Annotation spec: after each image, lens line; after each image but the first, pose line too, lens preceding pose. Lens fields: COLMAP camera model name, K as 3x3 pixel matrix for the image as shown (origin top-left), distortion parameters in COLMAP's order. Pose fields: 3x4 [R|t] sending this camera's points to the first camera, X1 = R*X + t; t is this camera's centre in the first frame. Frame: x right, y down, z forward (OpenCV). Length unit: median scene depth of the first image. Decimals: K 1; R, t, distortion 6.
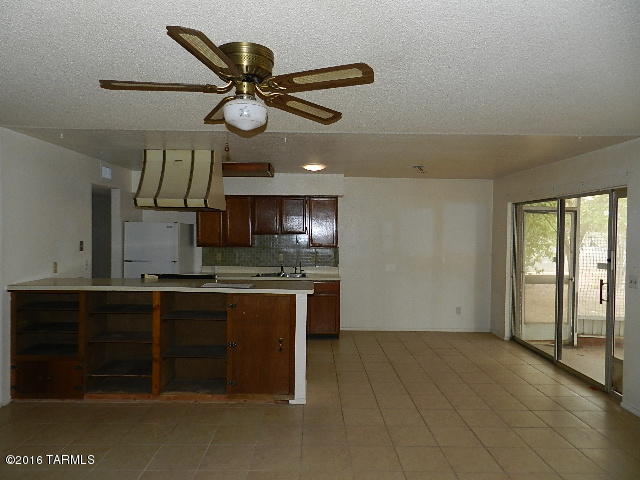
lens RADIAL K [[420.4, 0, 320.0], [0, 420.4, 240.0], [0, 0, 1]] dist [0.001853, 0.001253]
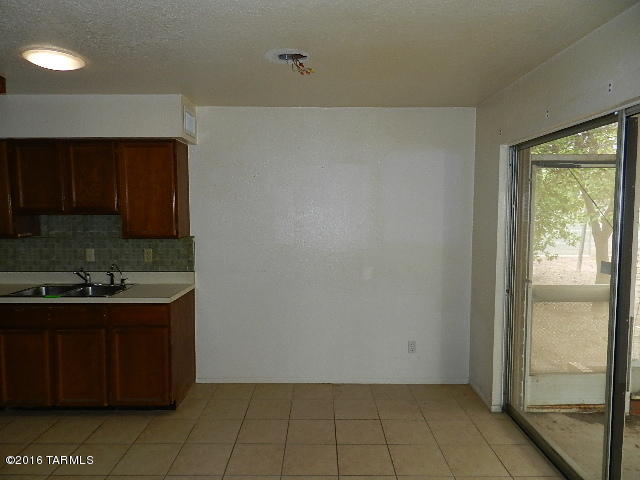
lens RADIAL K [[420.4, 0, 320.0], [0, 420.4, 240.0], [0, 0, 1]] dist [0.001853, 0.001253]
pose [[0.999830, -0.010157, -0.015410, 0.226306], [0.010957, 0.998549, 0.052718, -0.004410], [0.014852, -0.052878, 0.998491, 0.466082]]
